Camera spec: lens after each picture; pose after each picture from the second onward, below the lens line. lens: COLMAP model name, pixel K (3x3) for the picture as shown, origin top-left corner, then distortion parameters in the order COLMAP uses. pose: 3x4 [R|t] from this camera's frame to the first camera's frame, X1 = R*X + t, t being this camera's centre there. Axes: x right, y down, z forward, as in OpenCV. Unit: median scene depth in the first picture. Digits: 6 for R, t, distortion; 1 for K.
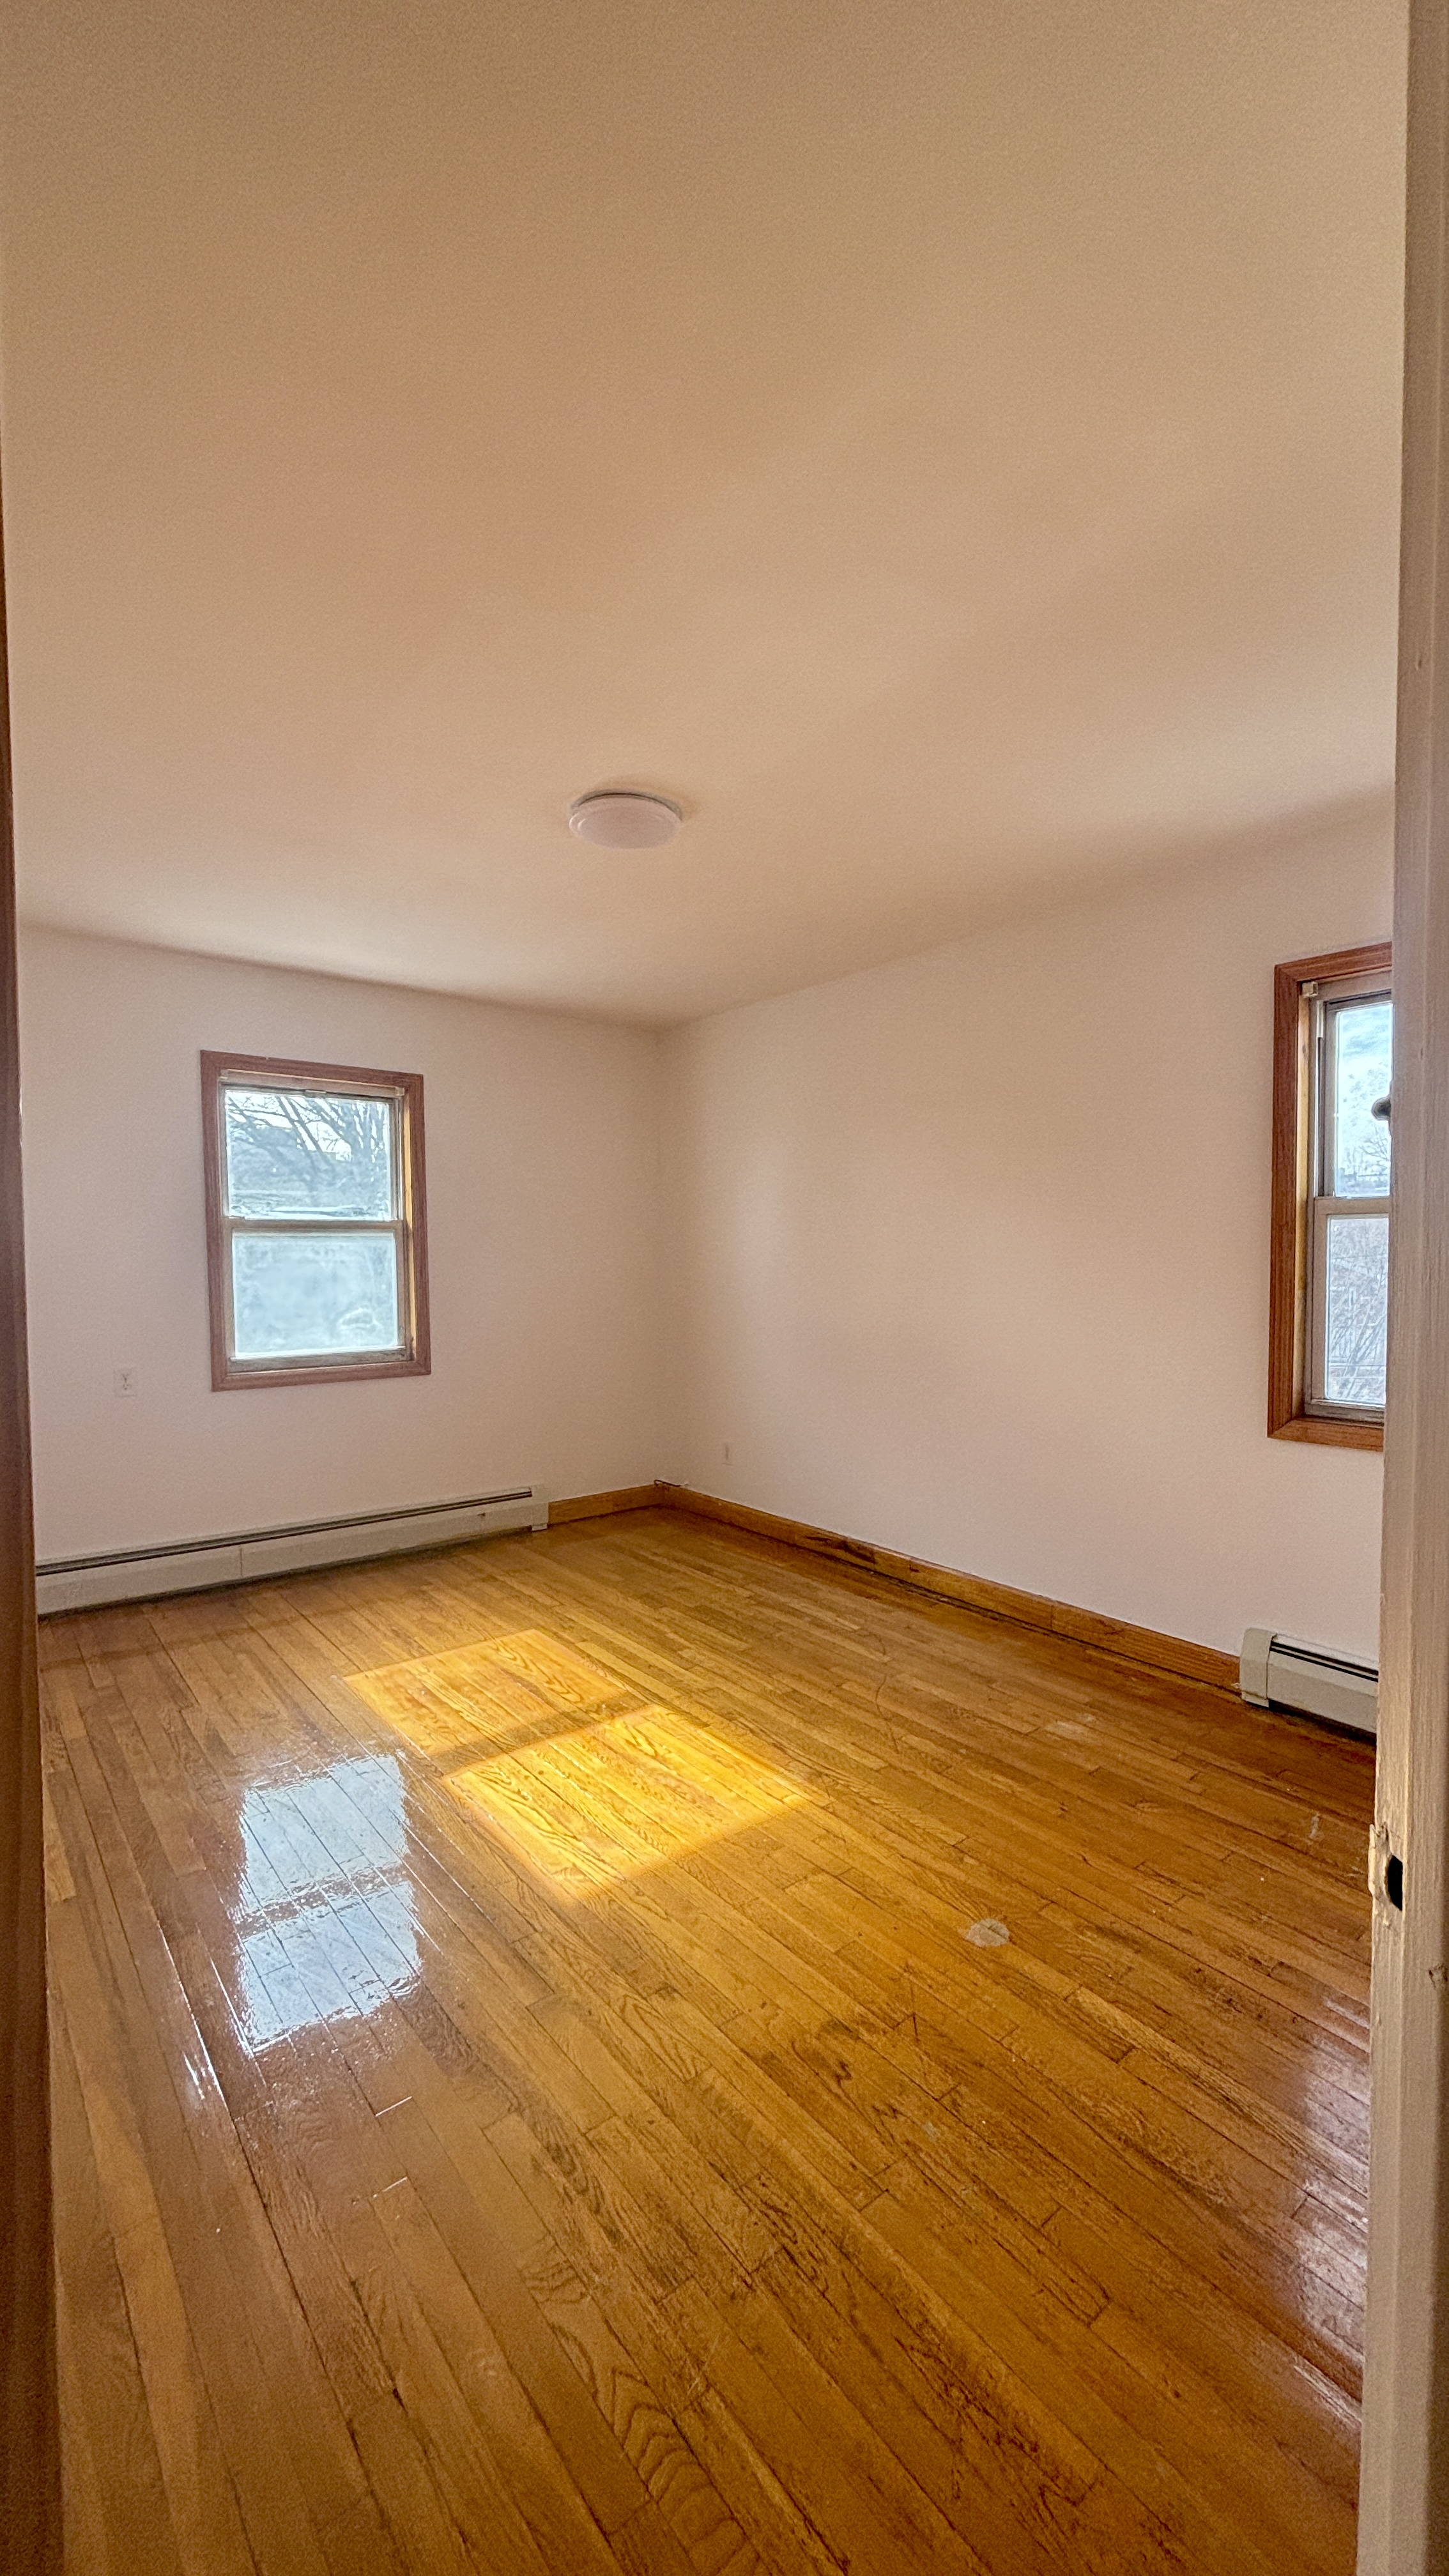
lens RADIAL K [[1055.3, 0, 739.0], [0, 1055.3, 1305.7], [0, 0, 1]] dist [0.020324, -0.000264]
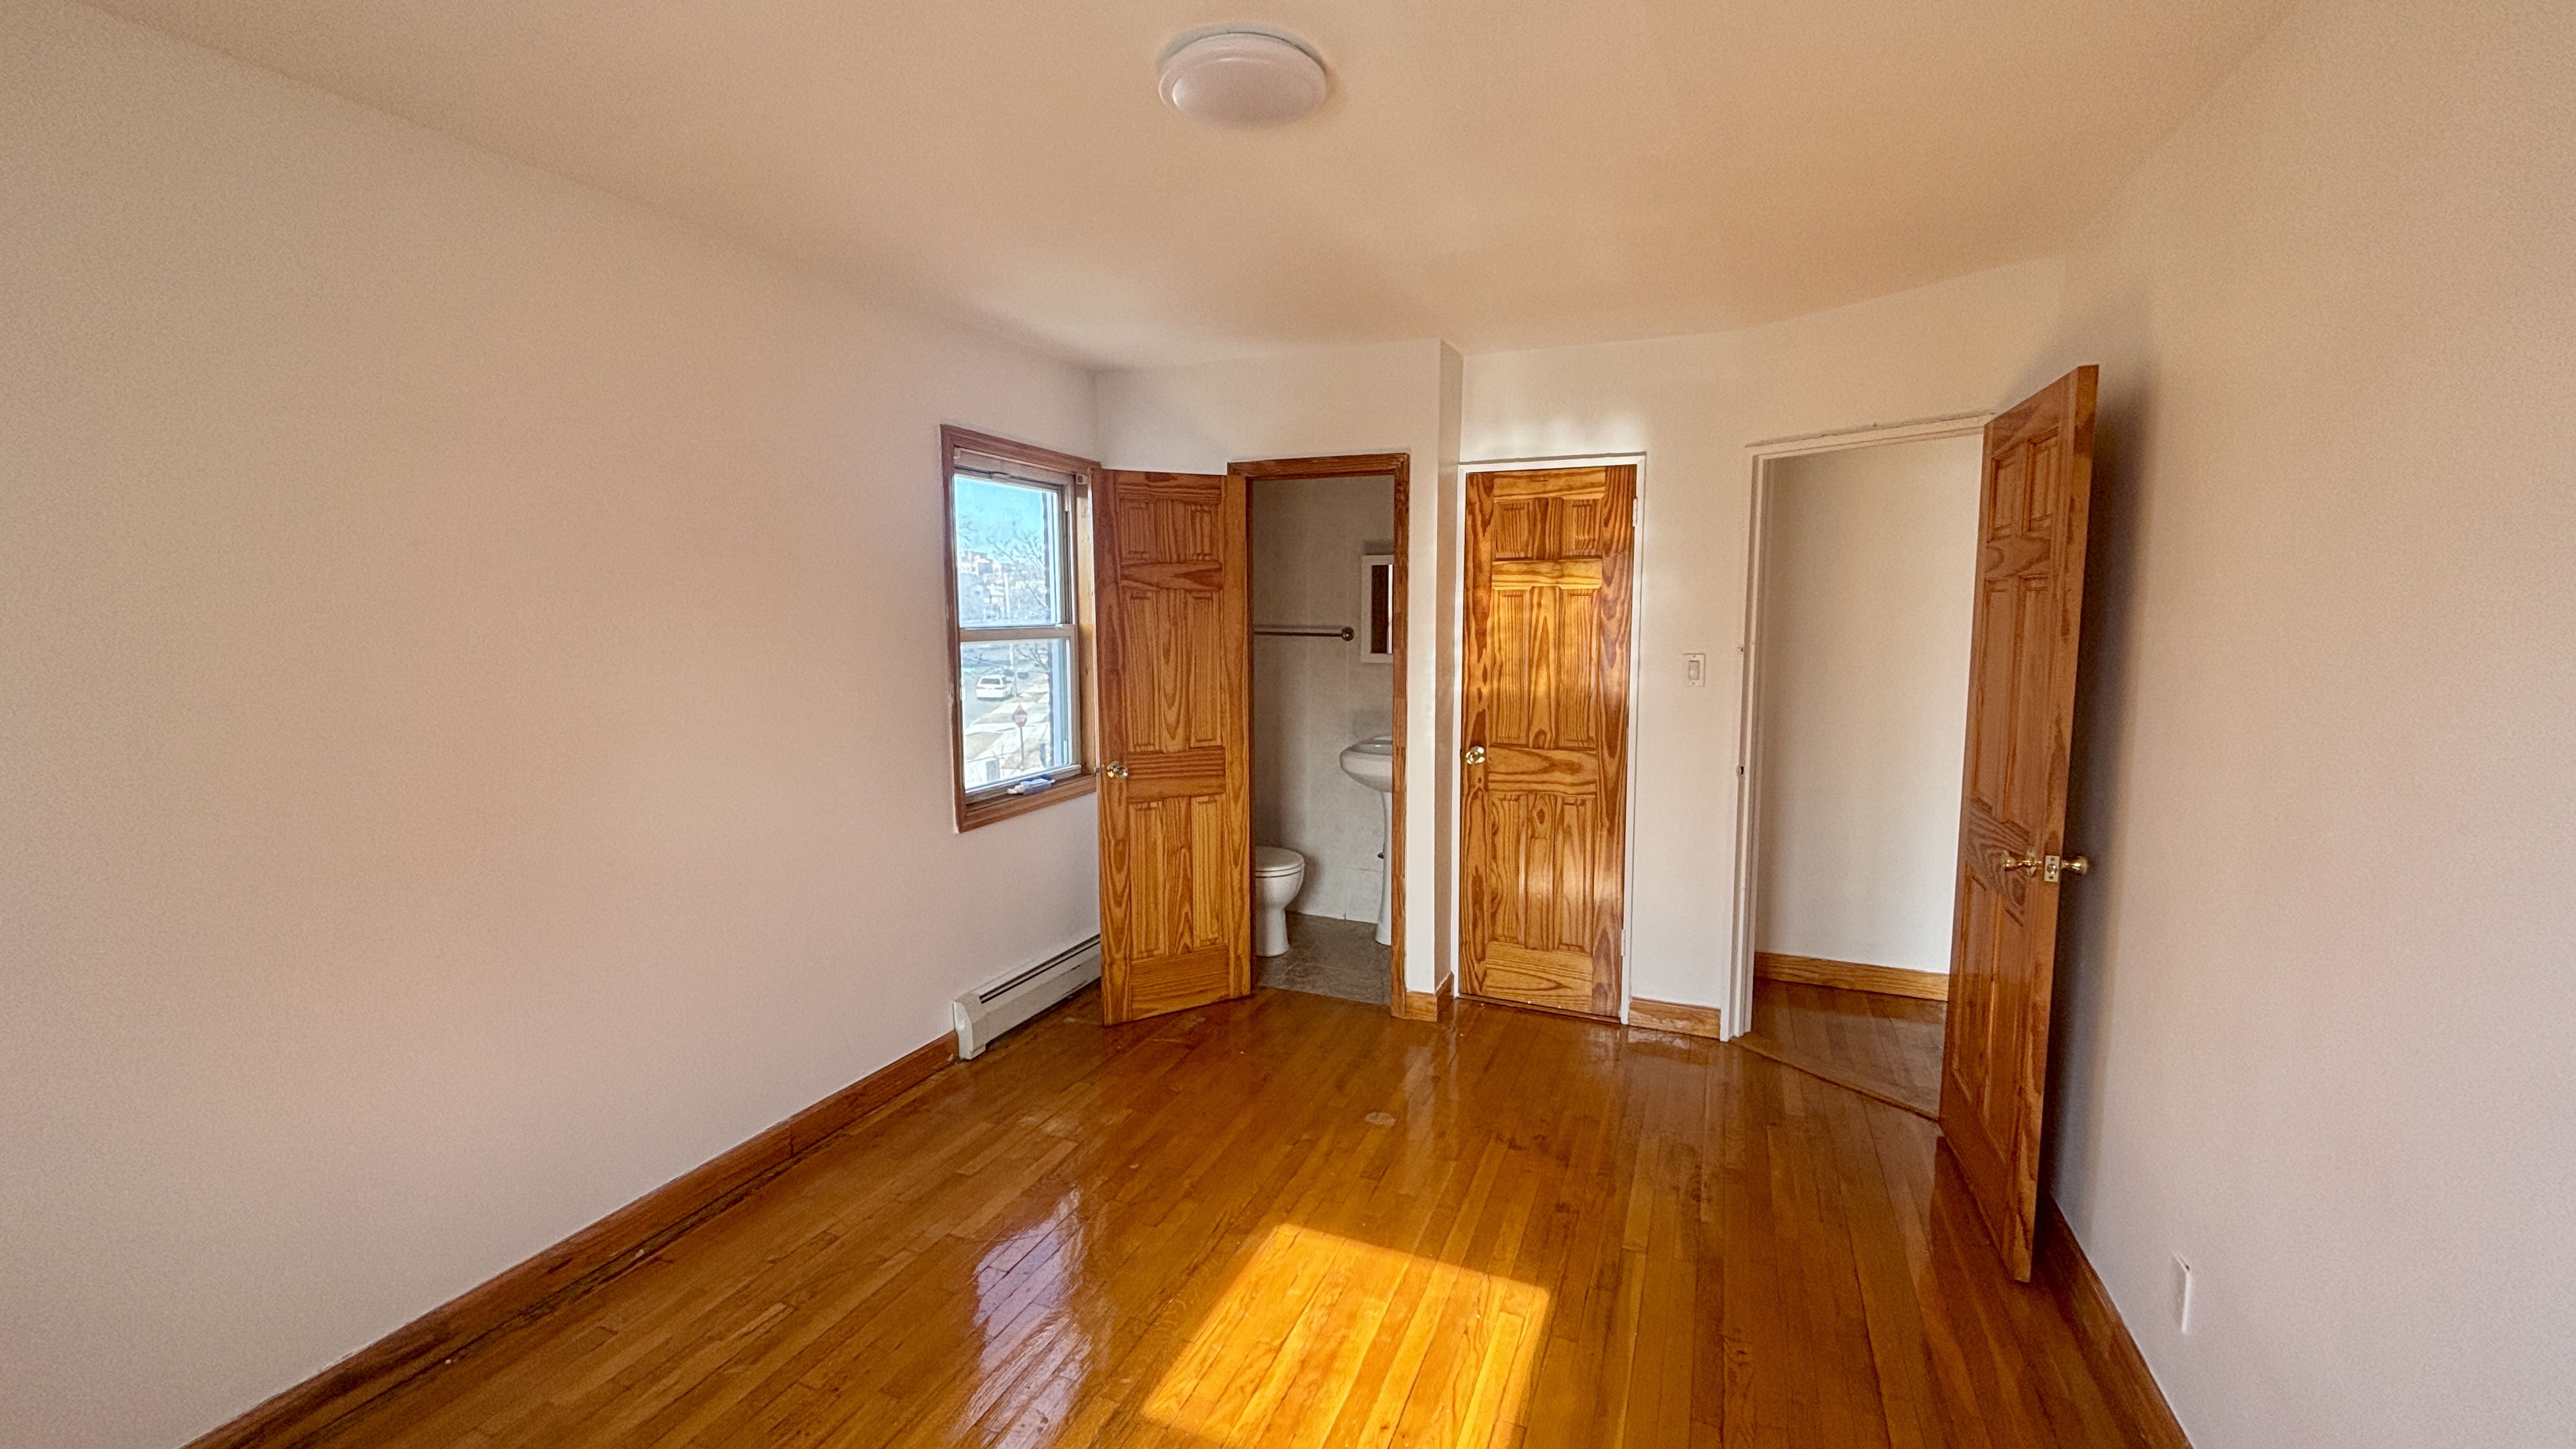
lens RADIAL K [[1055.3, 0, 1294.9], [0, 1055.3, 726.8], [0, 0, 1]] dist [0.020324, -0.000264]
pose [[-0.495659, -0.092353, 0.863593, -0.676931], [0.042707, 0.990536, 0.130440, -0.127674], [-0.867467, 0.101535, -0.487024, 1.234126]]
